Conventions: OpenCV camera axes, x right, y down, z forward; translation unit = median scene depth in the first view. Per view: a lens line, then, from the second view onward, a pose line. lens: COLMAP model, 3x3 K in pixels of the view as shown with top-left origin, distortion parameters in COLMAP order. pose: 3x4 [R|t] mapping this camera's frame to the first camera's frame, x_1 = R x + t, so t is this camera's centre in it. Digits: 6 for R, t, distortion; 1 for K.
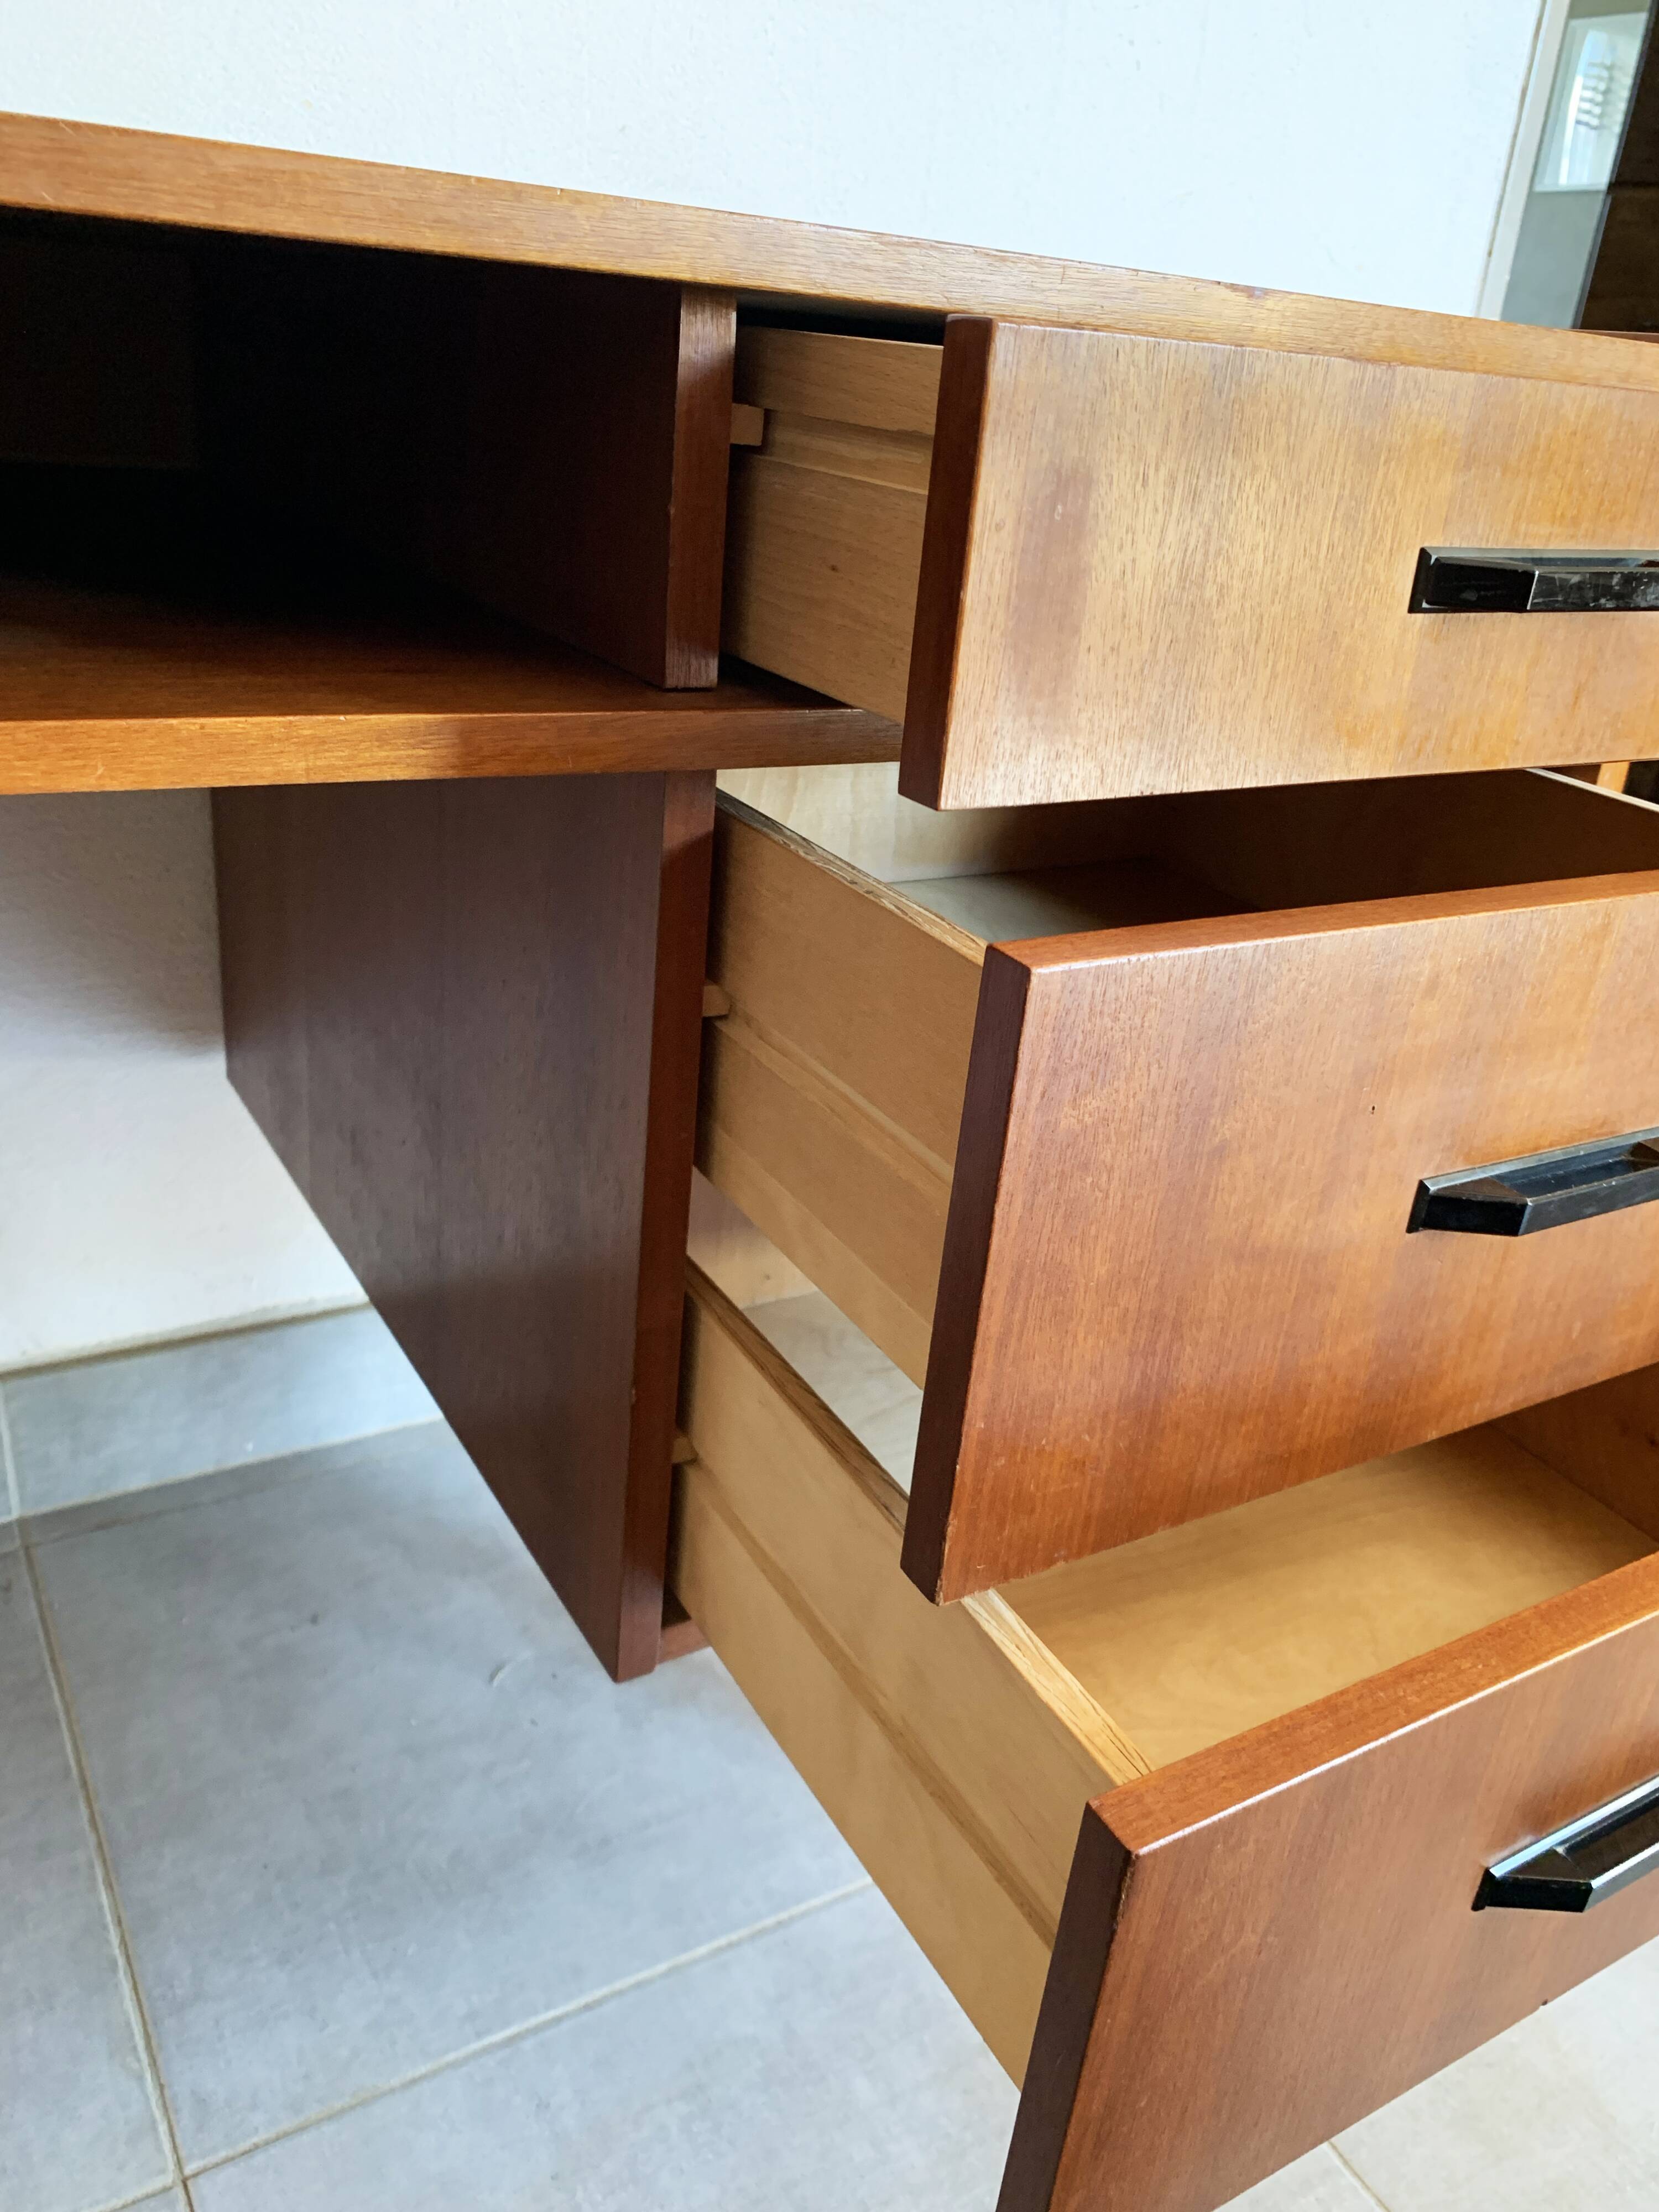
lens RADIAL K [[1720.6, 0, 849.1], [0, 1720.6, 1100.7], [0, 0, 1]] dist [-0.010581, 0.017918]
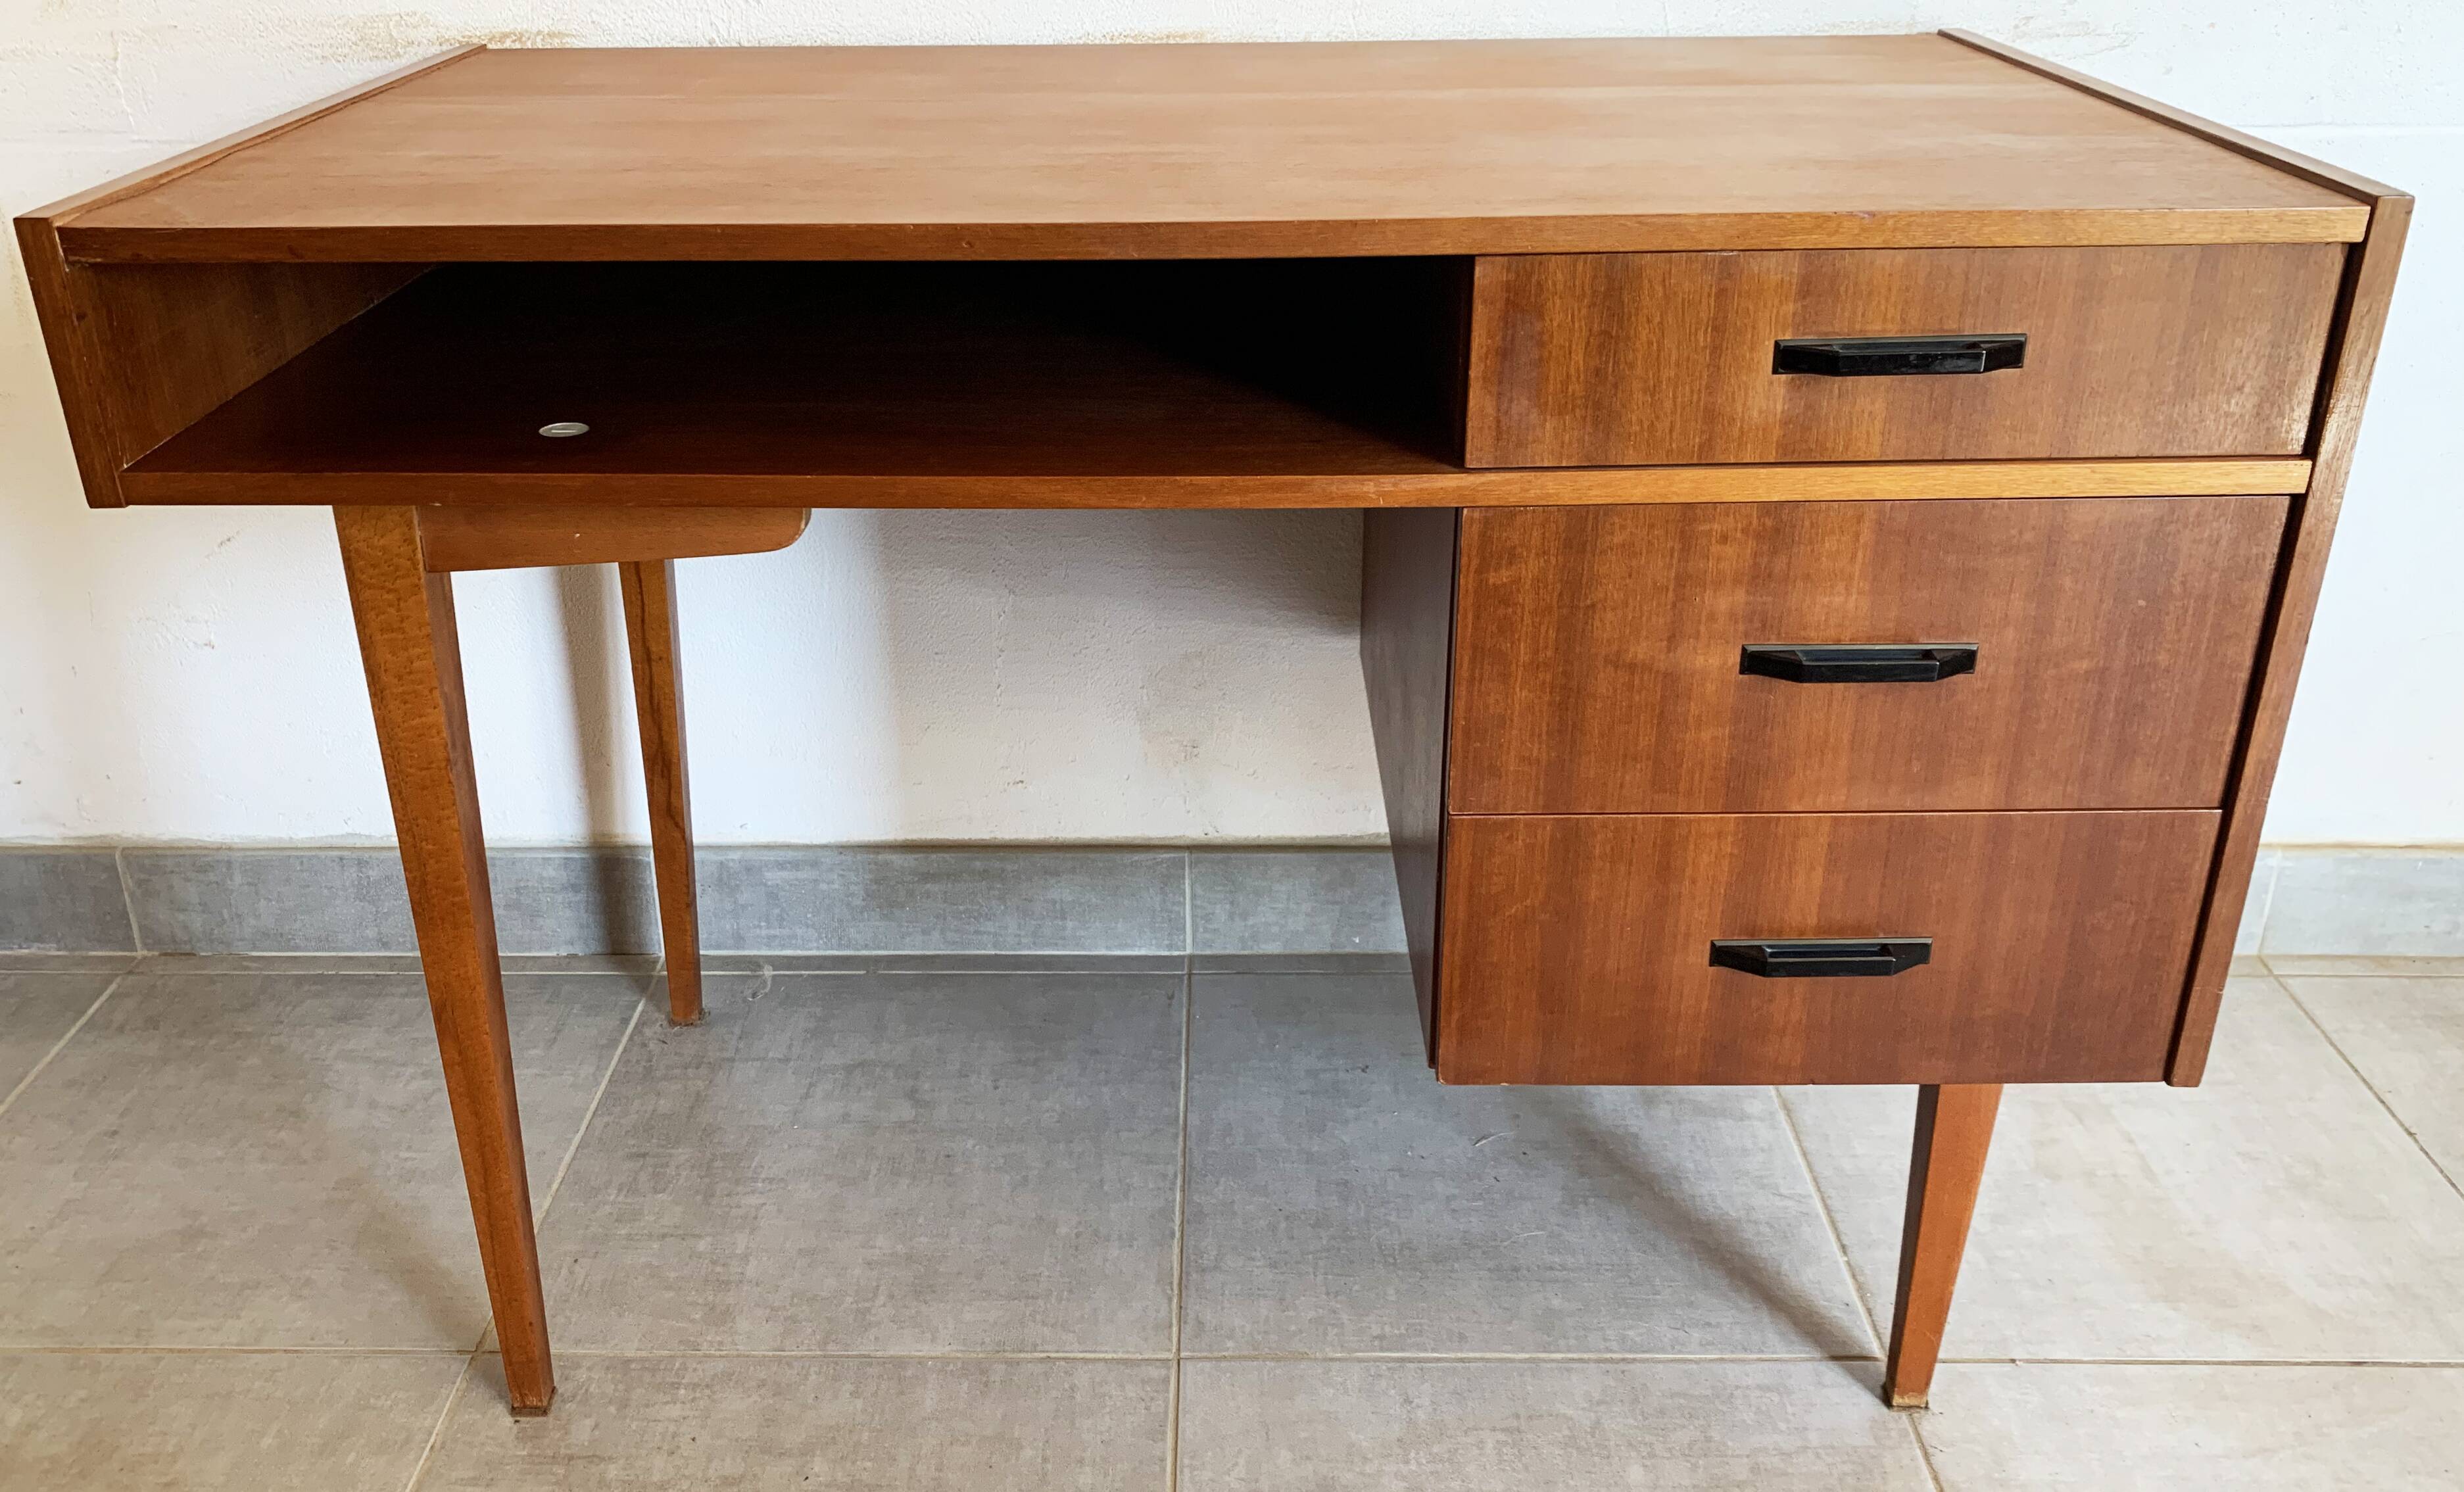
lens RADIAL K [[2021.1, 0, 1195.6], [0, 2021.1, 696.3], [0, 0, 1]] dist [0.011685, -0.009976]
pose [[0.845456, 0.131030, -0.517721, 0.432384], [-0.132391, 0.990597, 0.034512, -0.019977], [0.517375, 0.039363, 0.854853, -0.500642]]
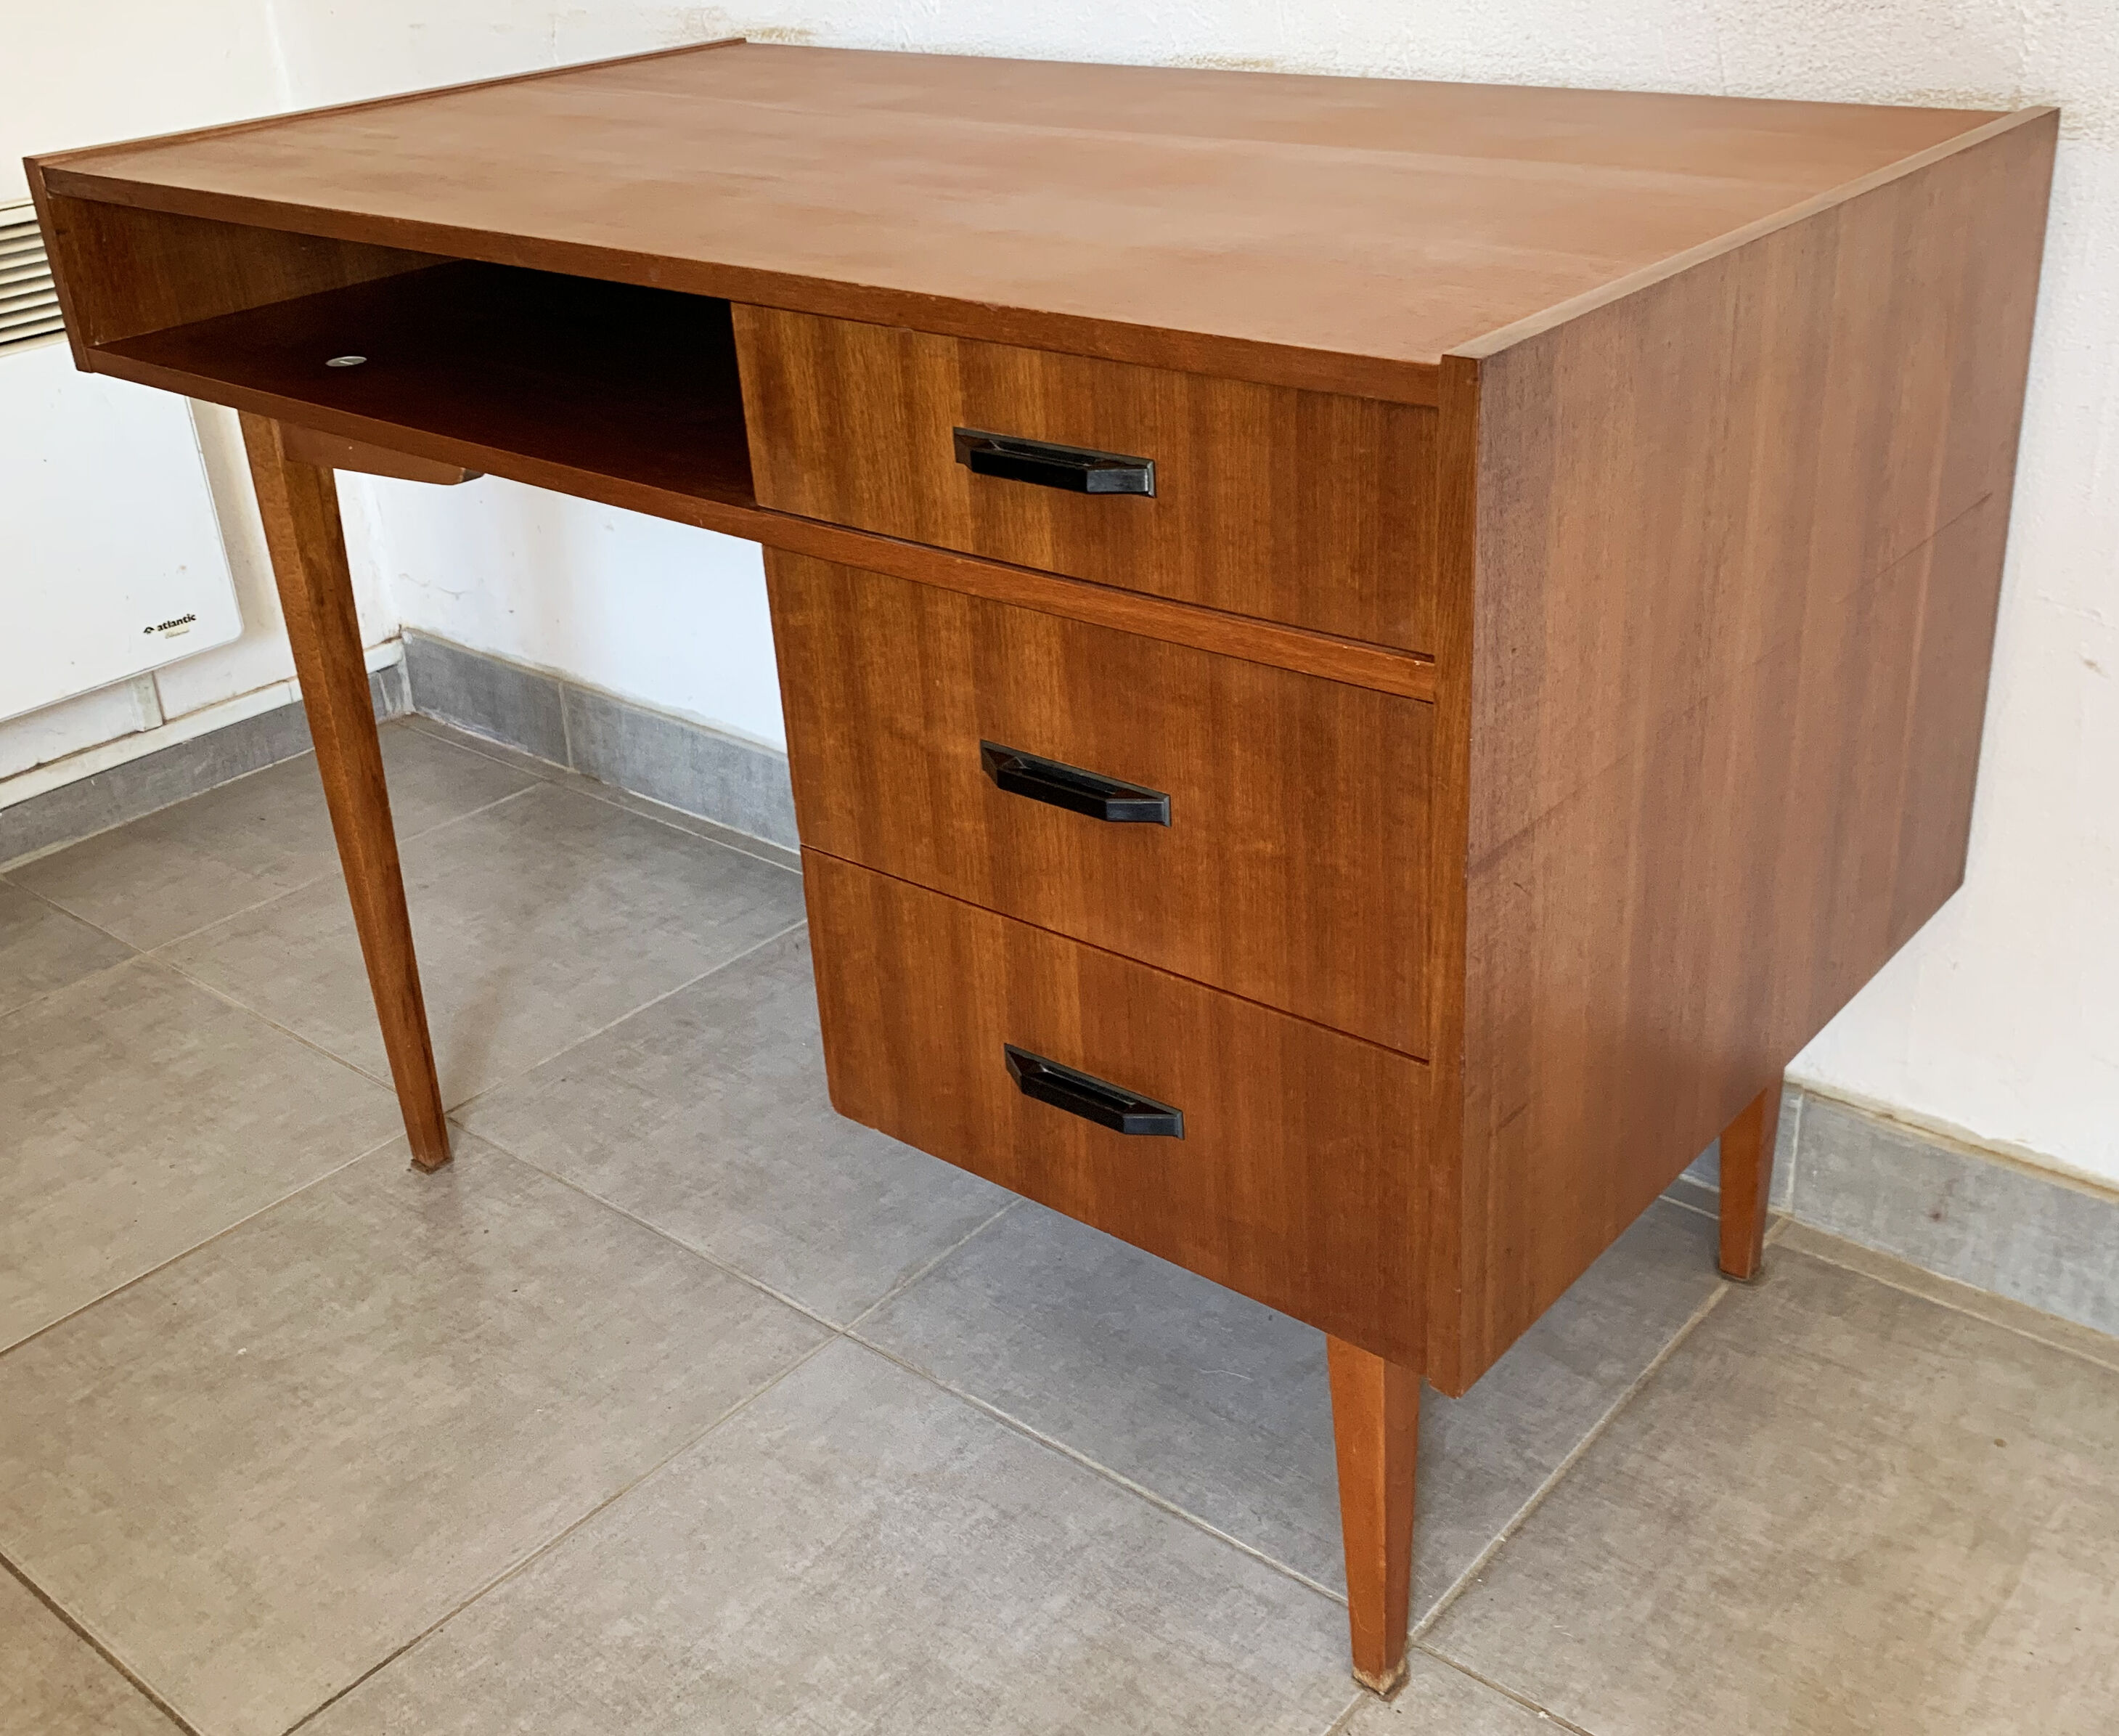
lens RADIAL K [[2246.3, 0, 1128.7], [0, 2246.3, 806.4], [0, 0, 1]] dist [0.016008, 0.000000]
pose [[0.333819, 0.307200, -0.891175, 1.271211], [-0.306462, 0.929417, 0.205586, -0.307534], [0.891429, 0.204483, 0.404402, 0.255774]]
